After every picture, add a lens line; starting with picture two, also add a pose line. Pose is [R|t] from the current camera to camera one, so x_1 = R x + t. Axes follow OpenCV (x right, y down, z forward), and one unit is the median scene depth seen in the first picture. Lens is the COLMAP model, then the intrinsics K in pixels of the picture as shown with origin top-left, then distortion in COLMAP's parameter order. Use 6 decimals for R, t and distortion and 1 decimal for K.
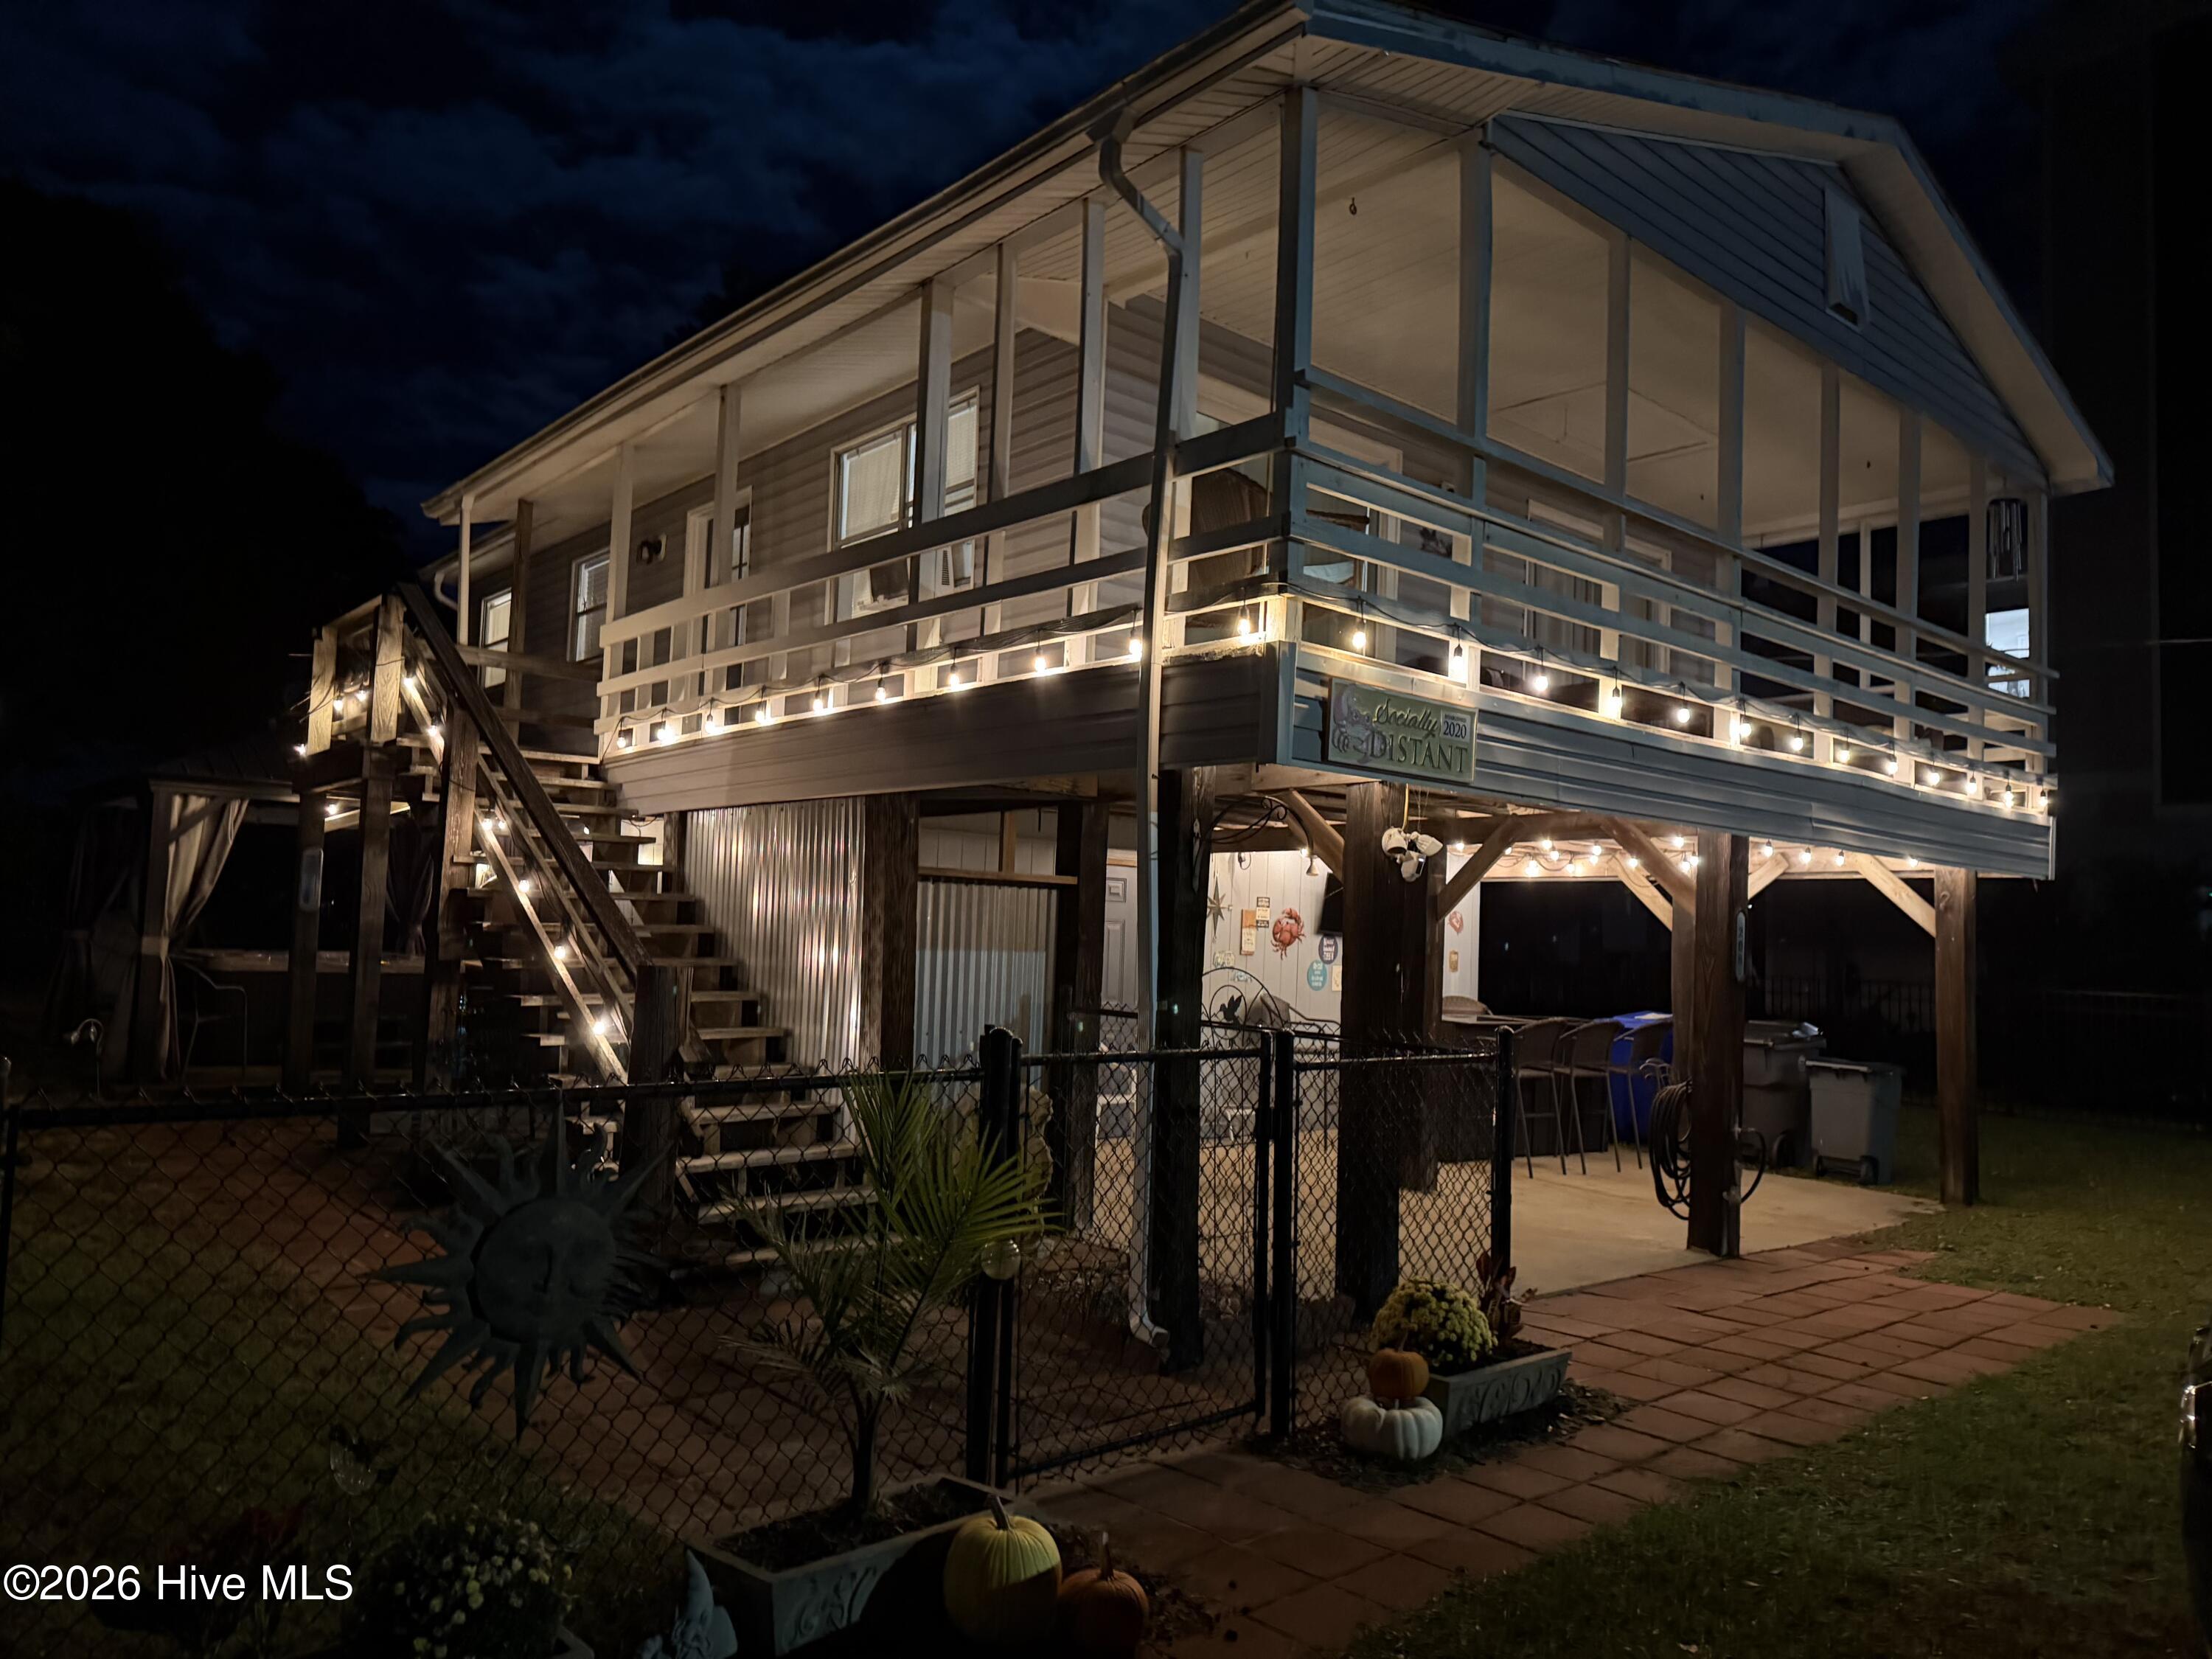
lens RADIAL K [[1540.9, 0, 1106.0], [0, 1540.9, 829.5], [0, 0, 1]] dist [0.034744, -0.001187]
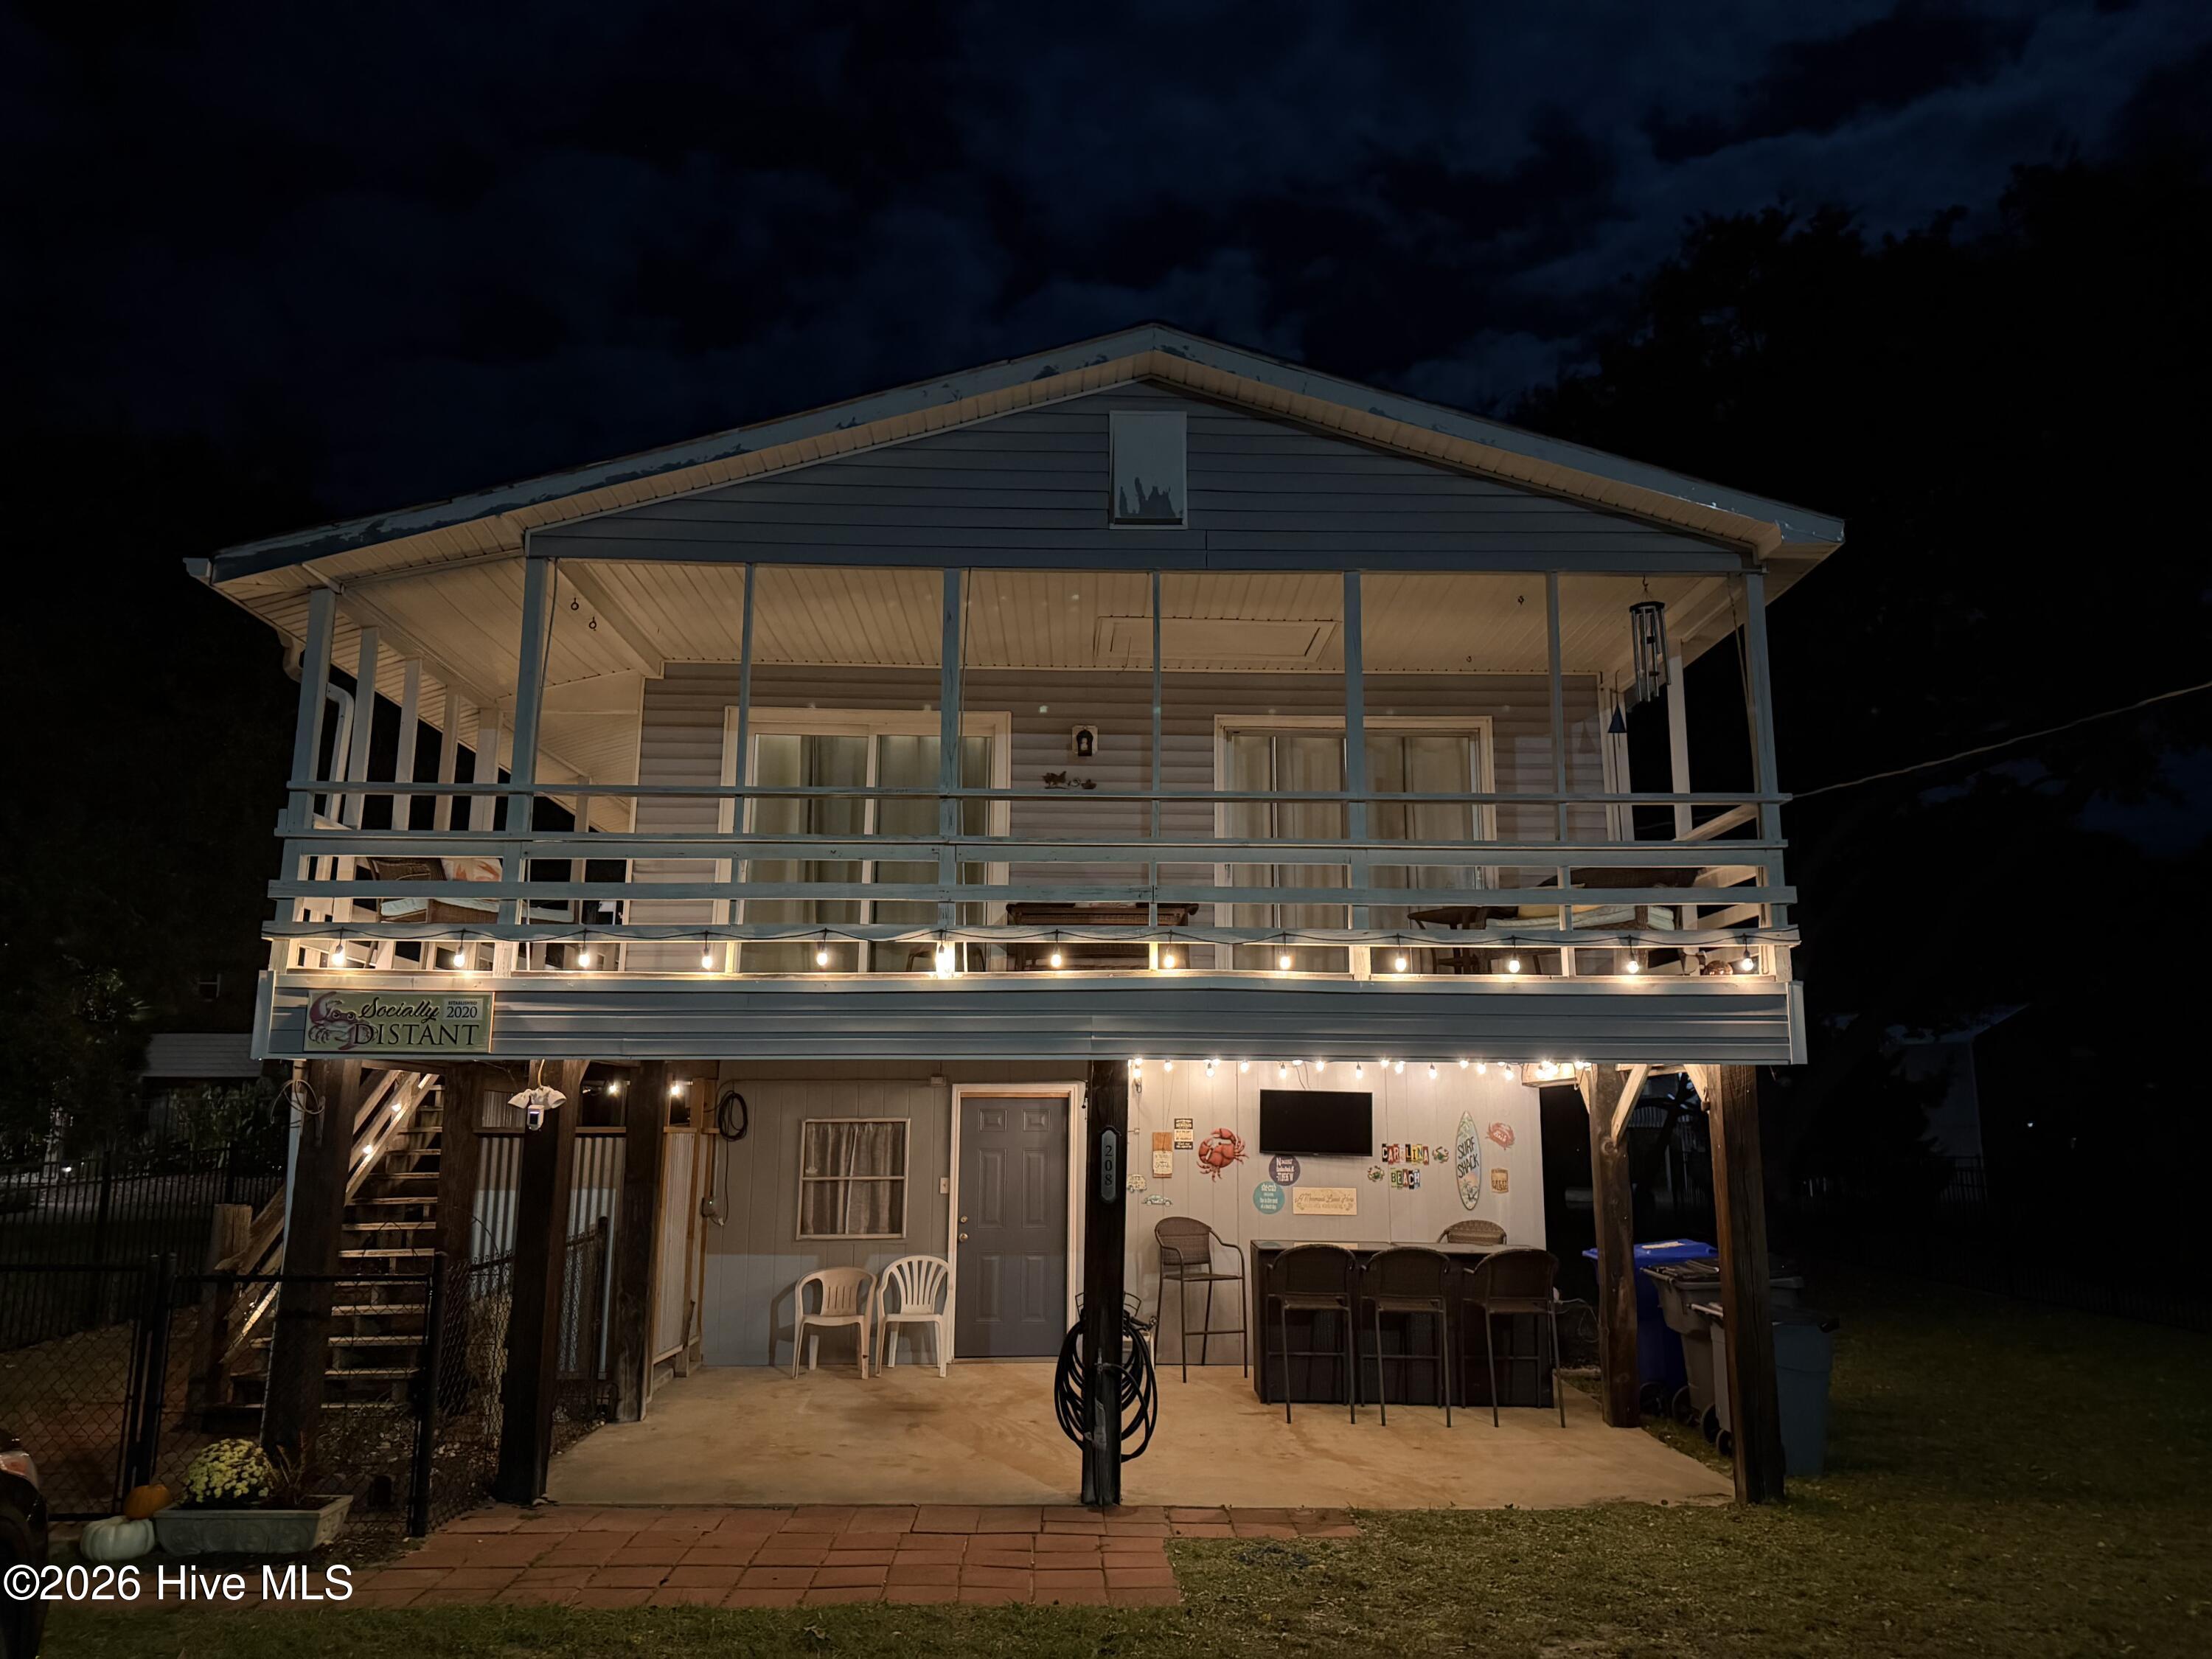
lens RADIAL K [[1562.9, 0, 1106.0], [0, 1562.9, 829.5], [0, 0, 1]] dist [0.106050, -0.002260]
pose [[0.773965, -0.154249, -0.614155, 0.829674], [0.069940, 0.984767, -0.159191, 0.019497], [0.629355, 0.080255, 0.772963, 0.172092]]
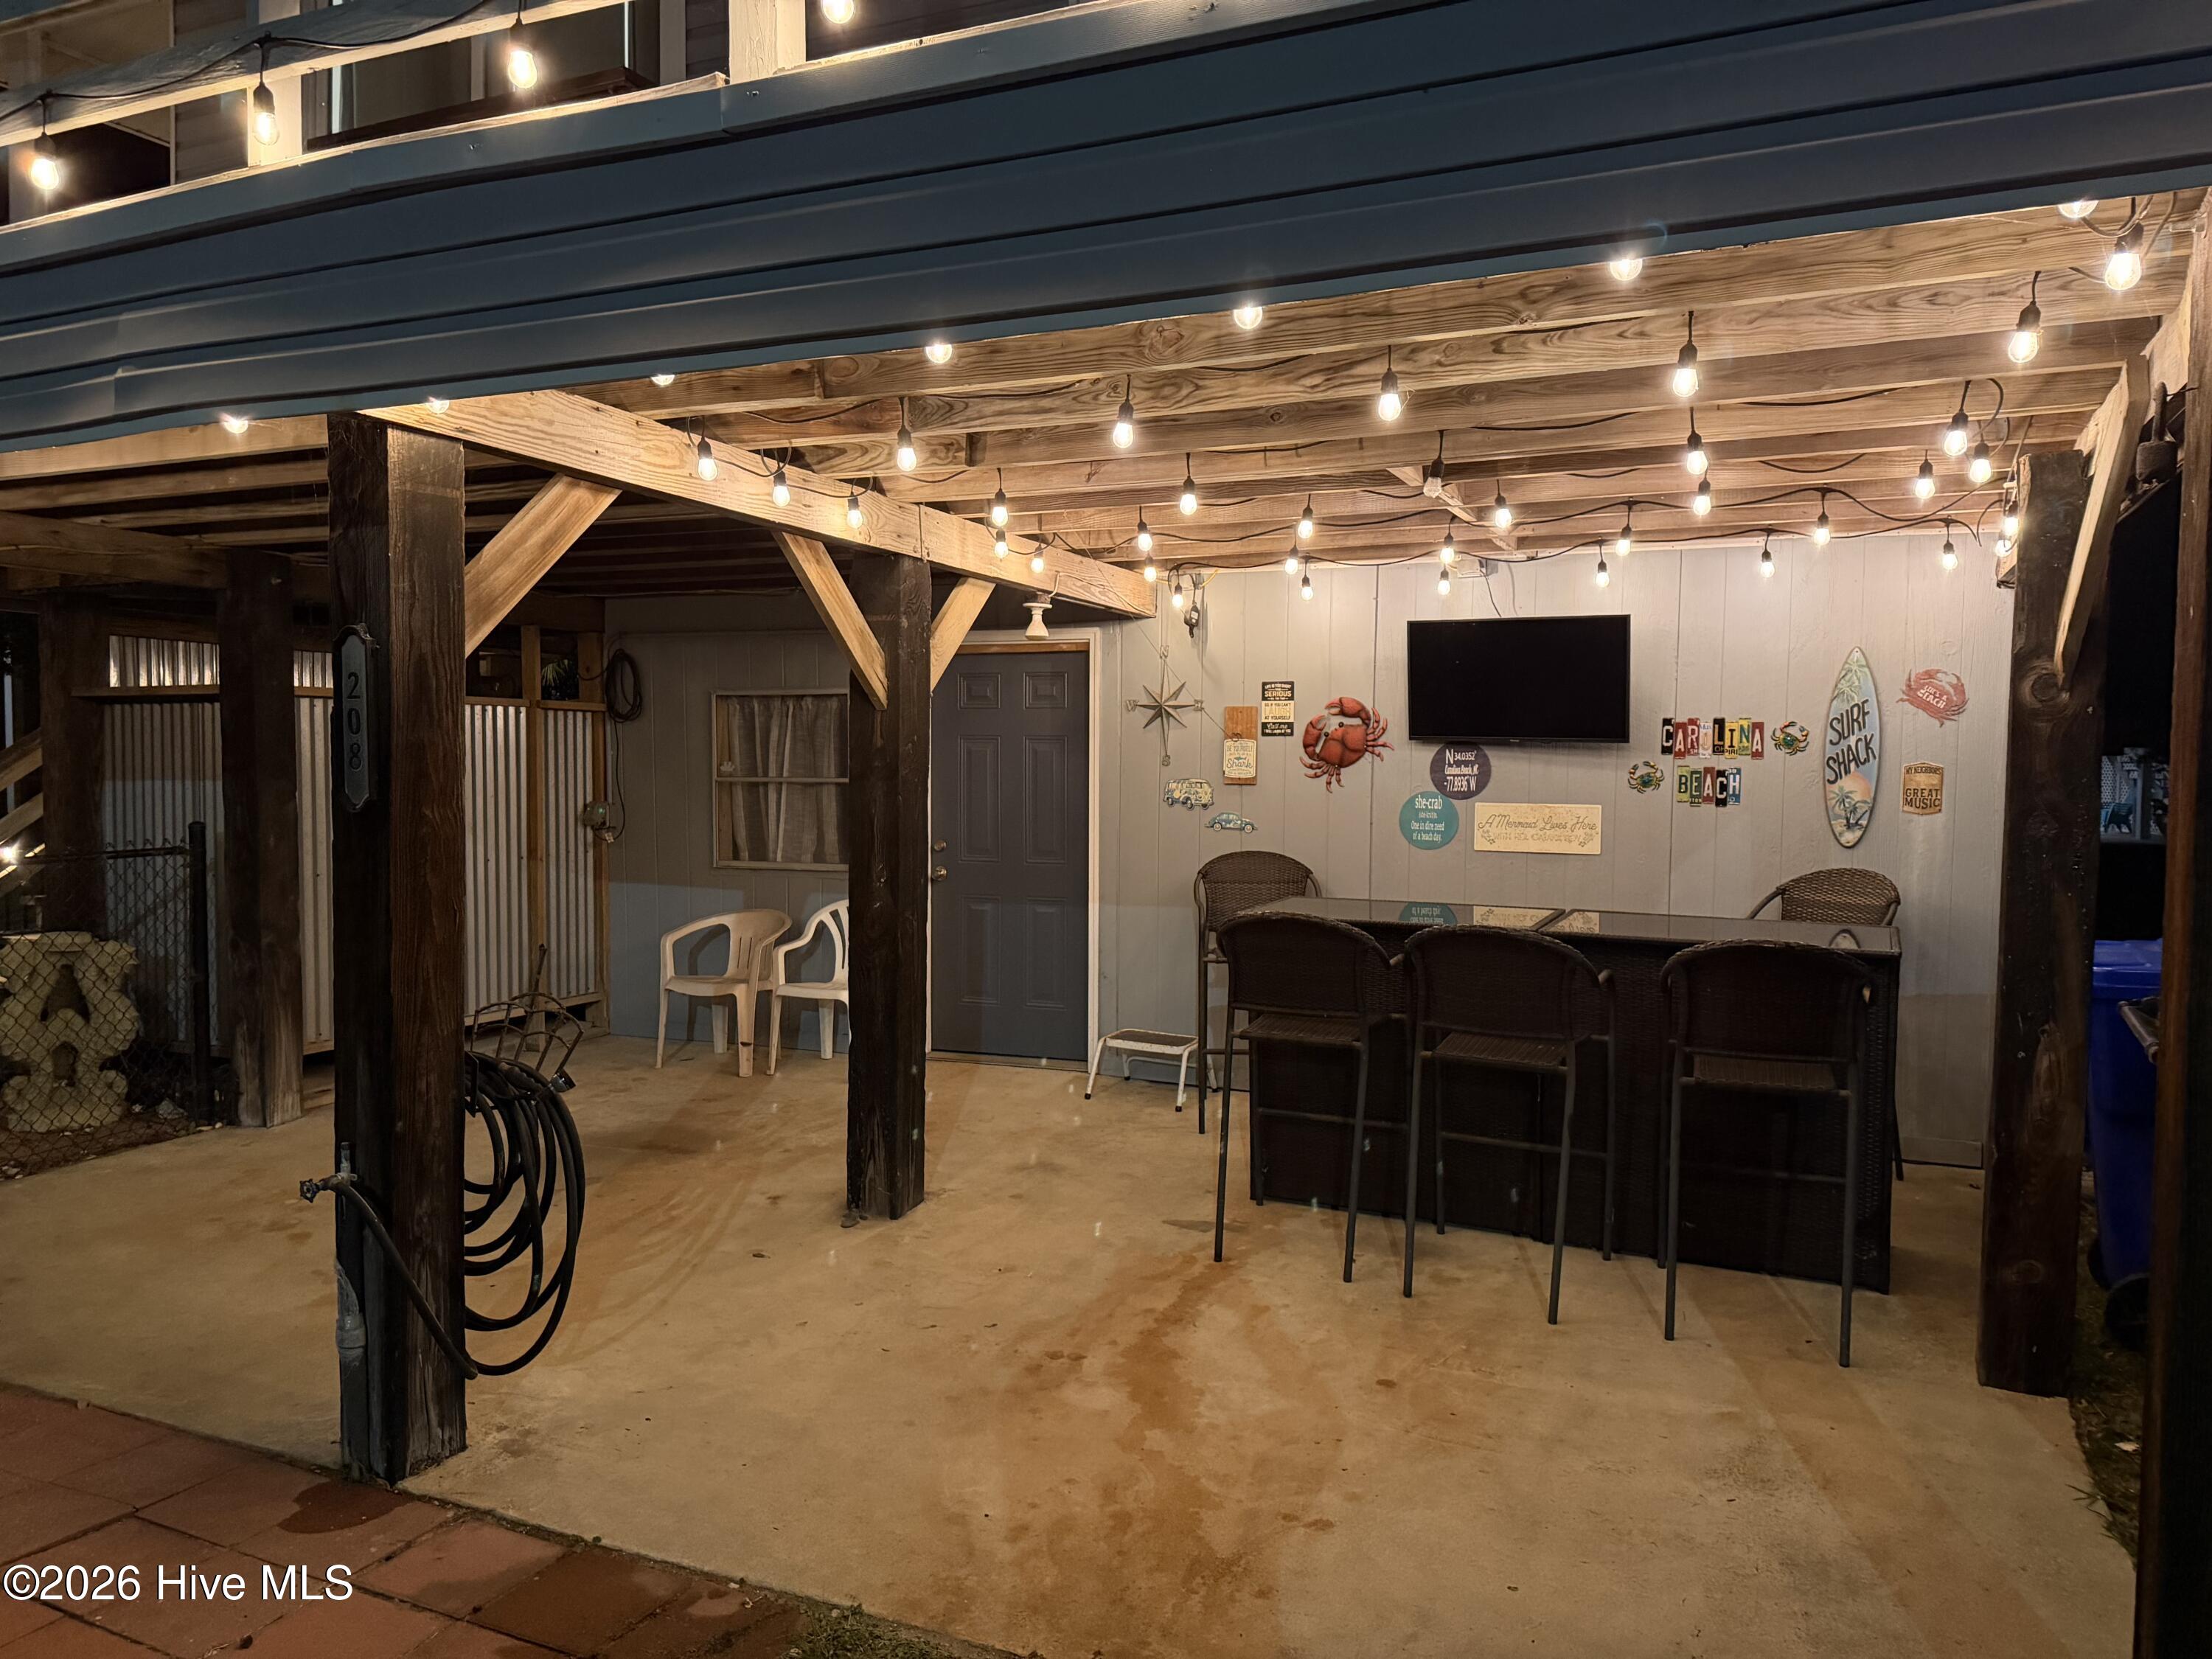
lens RADIAL K [[1562.9, 0, 1106.0], [0, 1562.9, 829.5], [0, 0, 1]] dist [0.106050, -0.002260]
pose [[0.419016, 0.004308, -0.907969, 0.680916], [0.076794, 0.996238, 0.040166, 0.079618], [0.904726, -0.086557, 0.417108, 0.795102]]
